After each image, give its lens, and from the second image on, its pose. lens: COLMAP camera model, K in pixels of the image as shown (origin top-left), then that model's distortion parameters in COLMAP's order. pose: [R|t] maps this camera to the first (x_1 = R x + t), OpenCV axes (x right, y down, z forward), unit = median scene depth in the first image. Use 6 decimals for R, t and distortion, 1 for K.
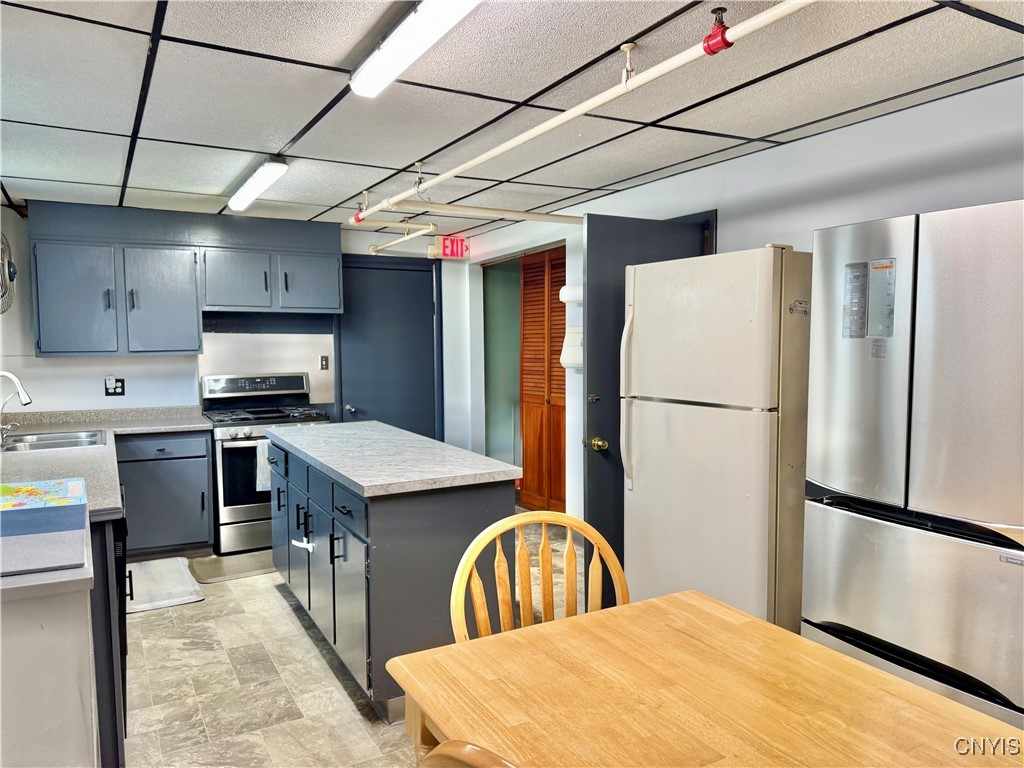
lens RADIAL K [[722.6, 0, 512.5], [0, 722.6, 386.7], [0, 0, 1]] dist [0.010481, -0.000887]
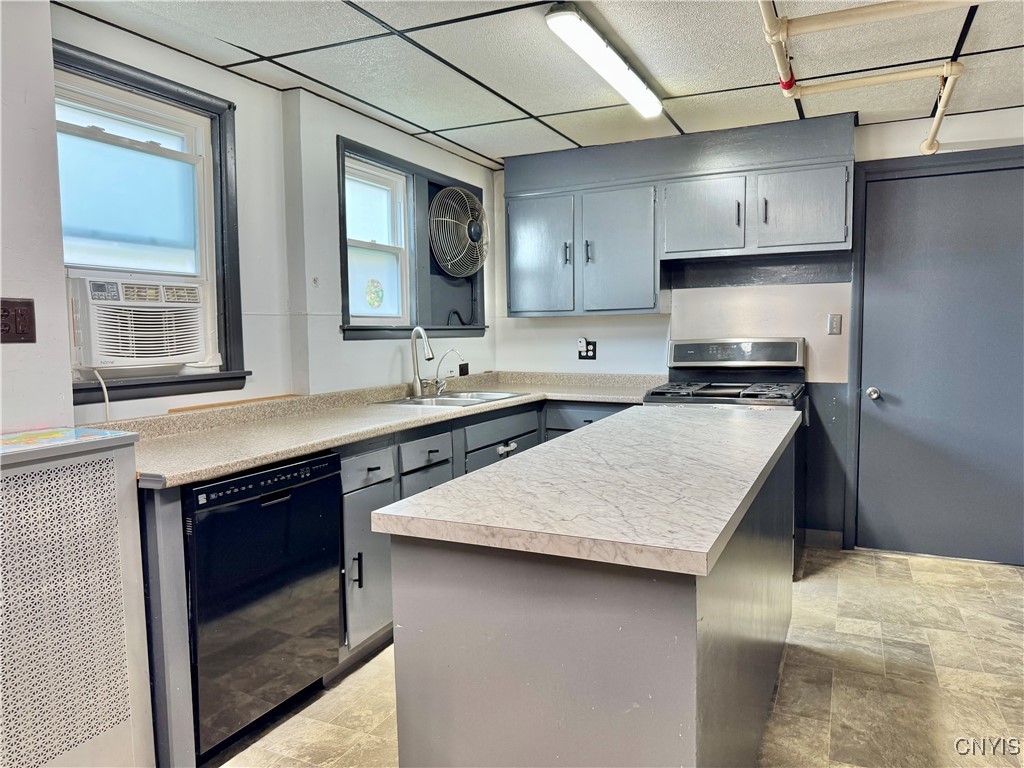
lens RADIAL K [[722.6, 0, 508.6], [0, 722.6, 380.9], [0, 0, 1]] dist [0.010481, -0.000887]
pose [[0.561339, 0.057997, -0.825552, 0.160243], [-0.039216, 0.998285, 0.043466, 0.003588], [0.826657, 0.007976, 0.562650, 0.395530]]
